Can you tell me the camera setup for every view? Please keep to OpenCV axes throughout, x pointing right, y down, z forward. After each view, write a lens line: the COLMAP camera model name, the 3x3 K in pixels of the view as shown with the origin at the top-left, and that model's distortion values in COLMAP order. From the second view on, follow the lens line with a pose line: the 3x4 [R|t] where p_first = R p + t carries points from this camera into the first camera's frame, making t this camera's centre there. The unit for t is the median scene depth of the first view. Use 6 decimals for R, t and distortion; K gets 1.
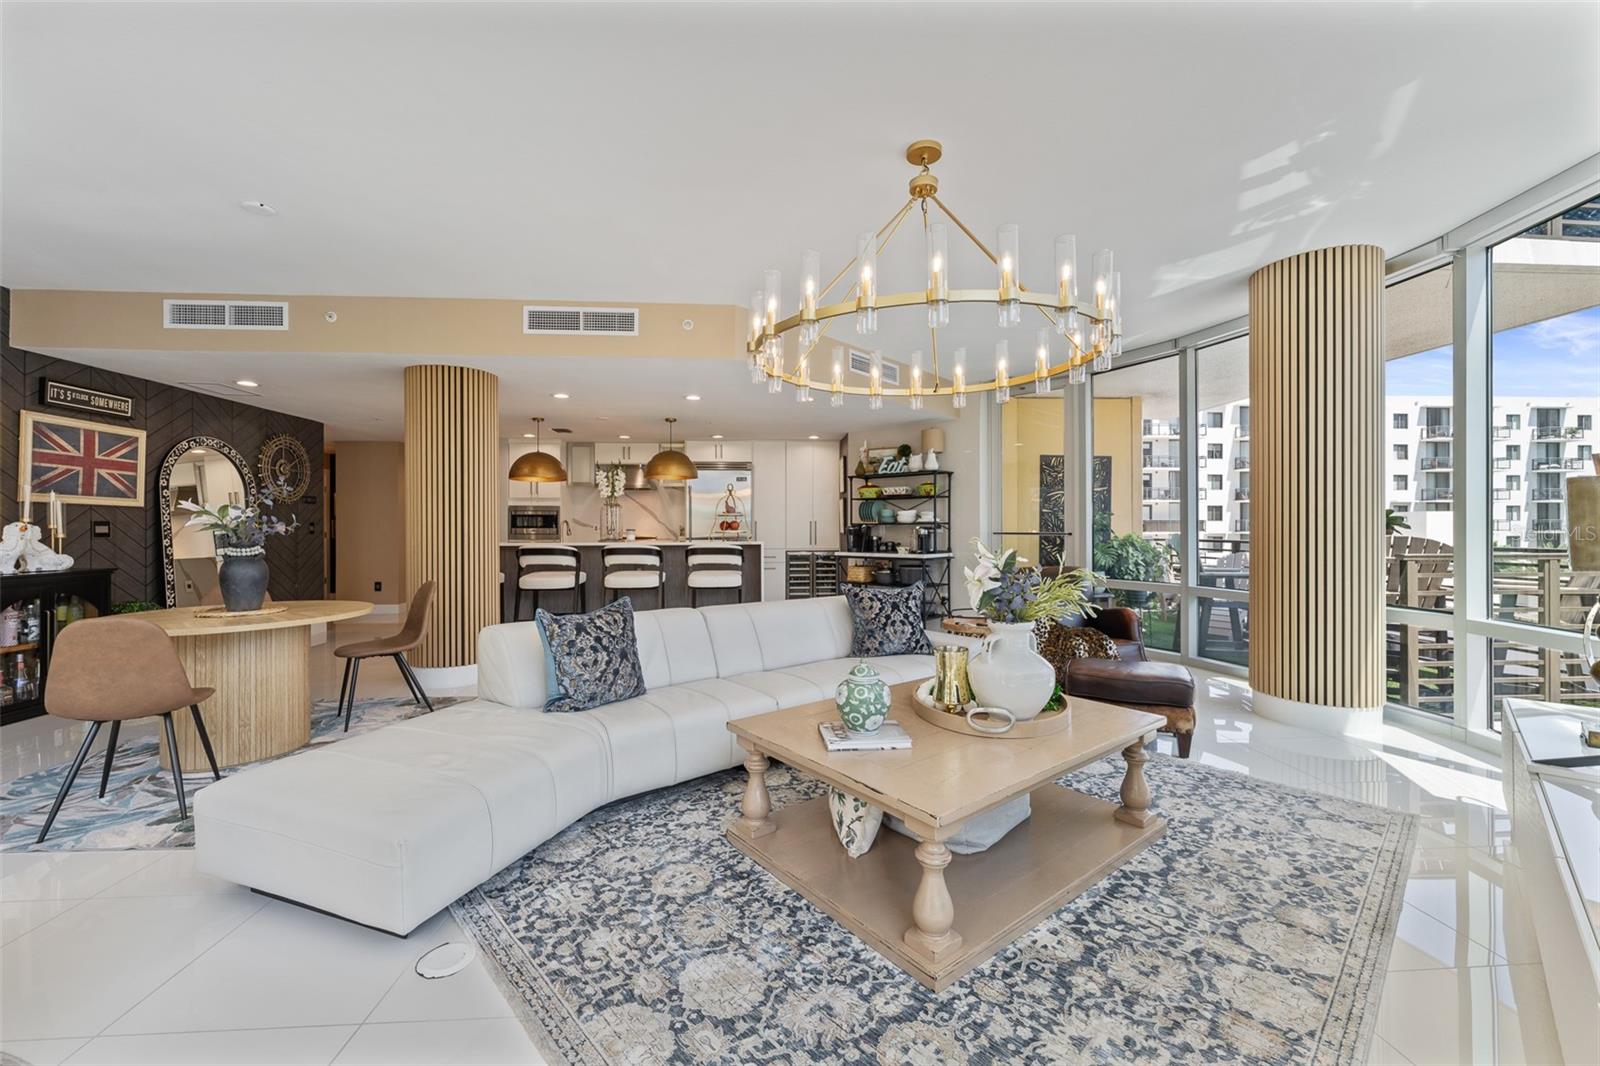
lens RADIAL K [[637.9, 0, 799.0], [0, 637.9, 523.8], [0, 0, 1]] dist [-0.002726, 0.000011]
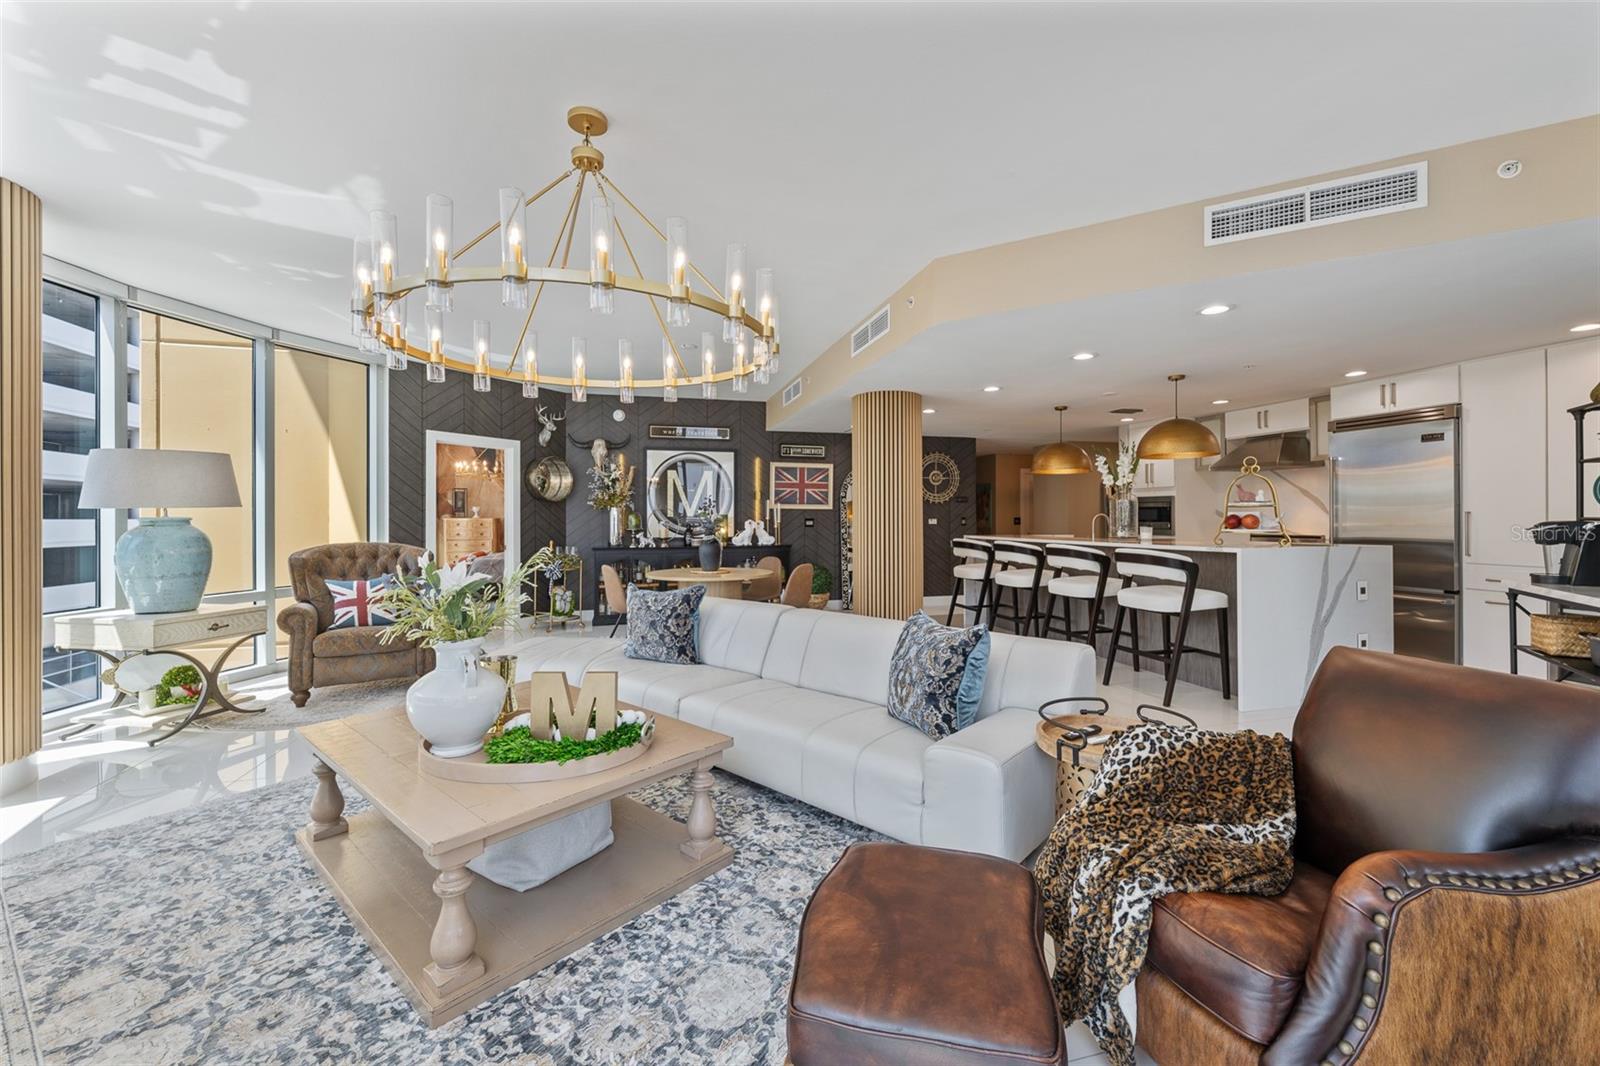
lens RADIAL K [[637.9, 0, 795.9], [0, 637.9, 518.6], [0, 0, 1]] dist [-0.002726, 0.000011]
pose [[0.176717, 0.002000, -0.984260, 0.598059], [0.008274, 0.999960, 0.003517, -0.008816], [0.984227, -0.008766, 0.176694, 0.594795]]
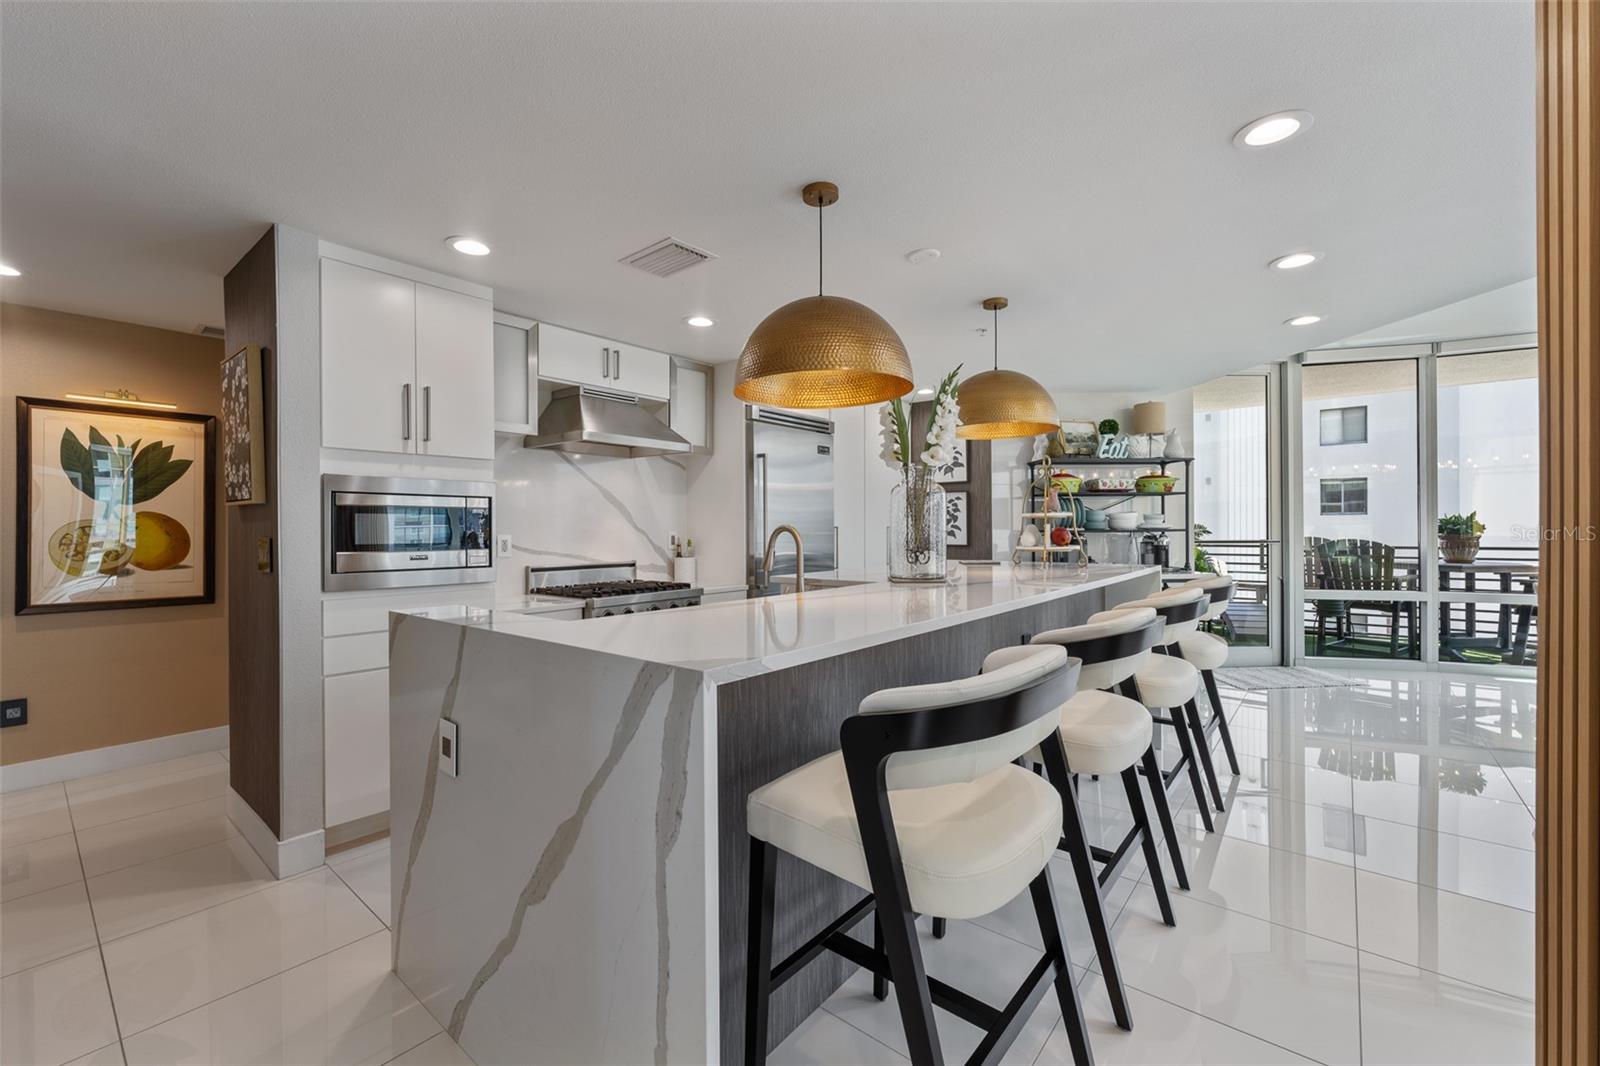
lens RADIAL K [[666.2, 0, 812.8], [0, 666.2, 526.9], [0, 0, 1]] dist [-0.001827, -0.000035]
pose [[0.691666, -0.000477, 0.722217, -0.858264], [0.001299, 0.999999, -0.000584, -0.006074], [-0.722216, 0.001342, 0.691666, 1.029651]]
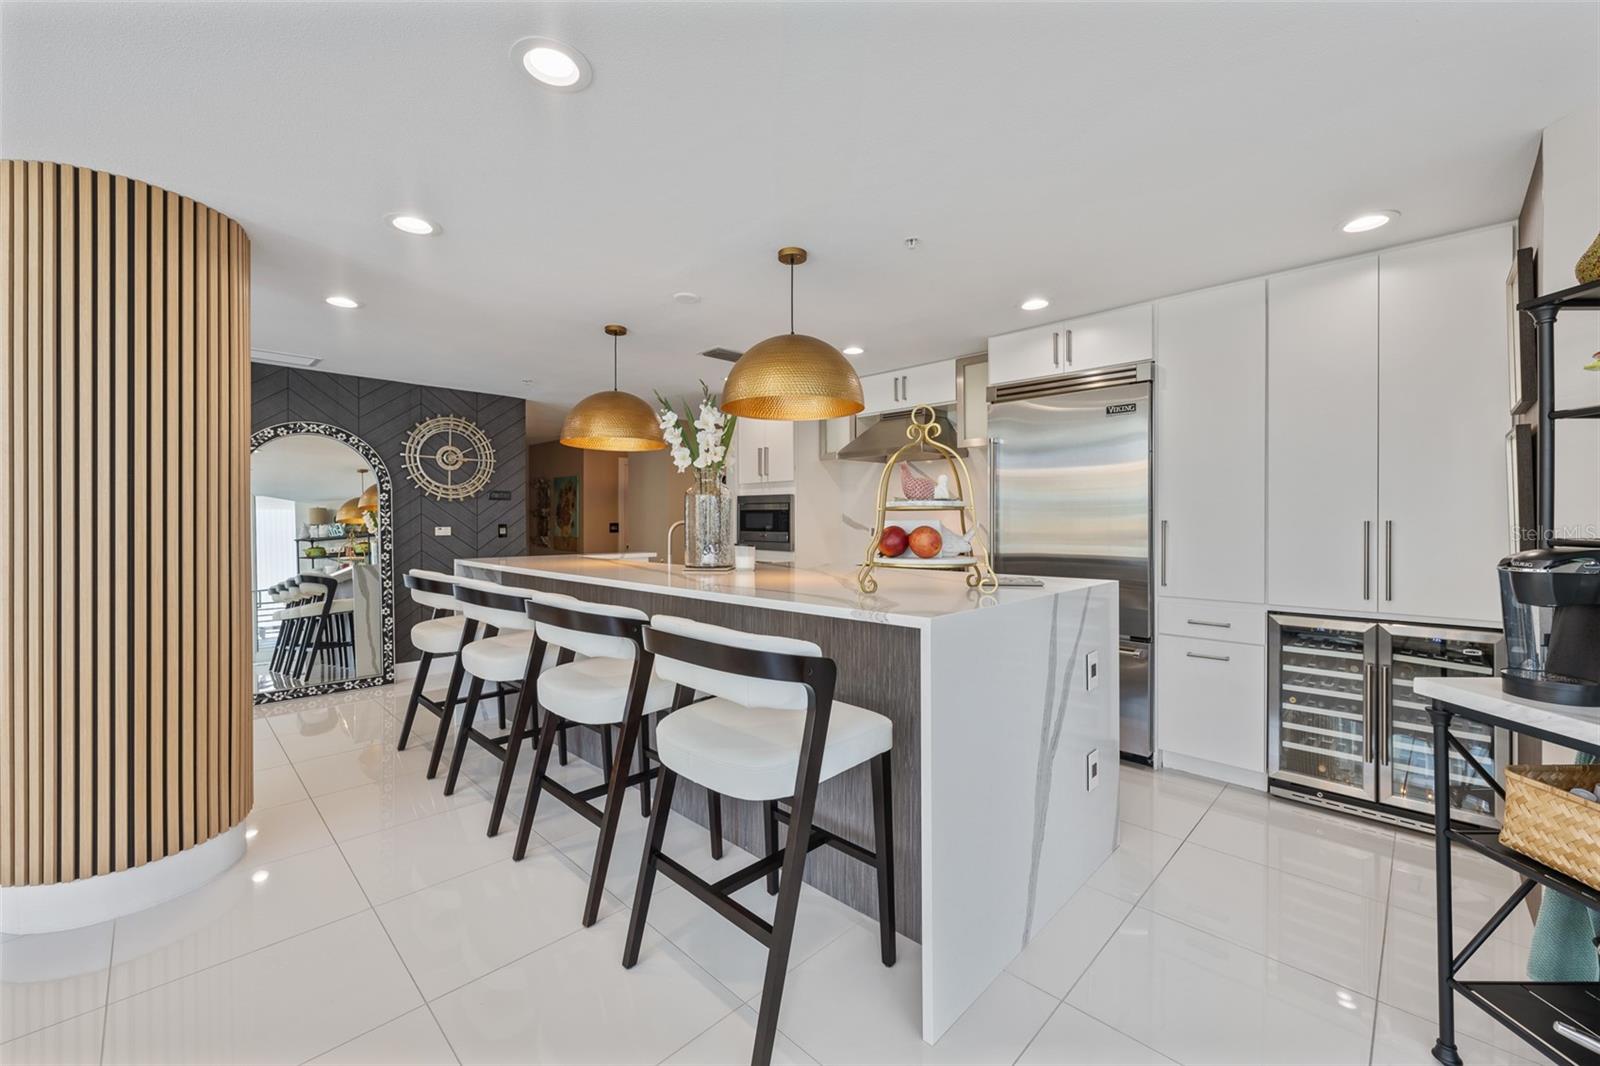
lens RADIAL K [[637.9, 0, 804.8], [0, 637.9, 523.3], [0, 0, 1]] dist [-0.002726, 0.000011]
pose [[0.659782, 0.005341, -0.751438, 0.117124], [0.004084, 0.999934, 0.010694, -0.013072], [0.751446, -0.010124, 0.659717, 1.023483]]
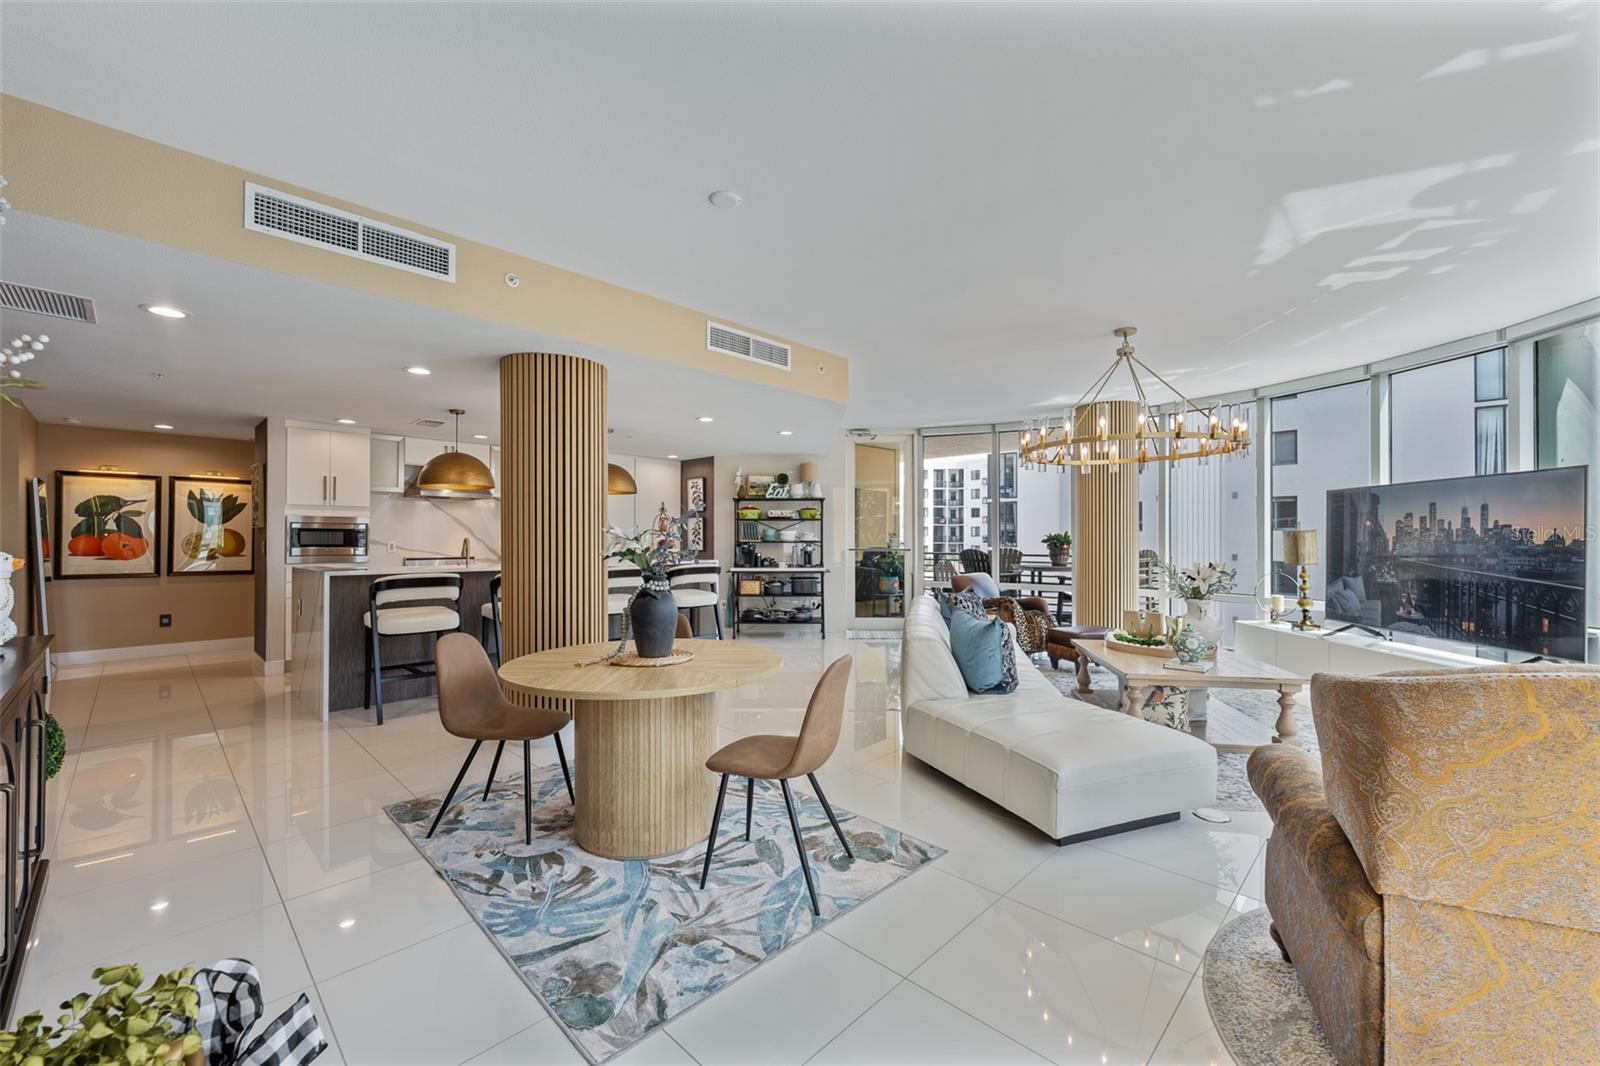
lens RADIAL K [[637.9, 0, 803.0], [0, 637.9, 534.2], [0, 0, 1]] dist [-0.002726, 0.000011]
pose [[0.744621, 0.008102, 0.667438, -0.826459], [-0.006170, 0.999967, -0.005254, -0.011775], [-0.667459, -0.000206, 0.744647, 0.157447]]
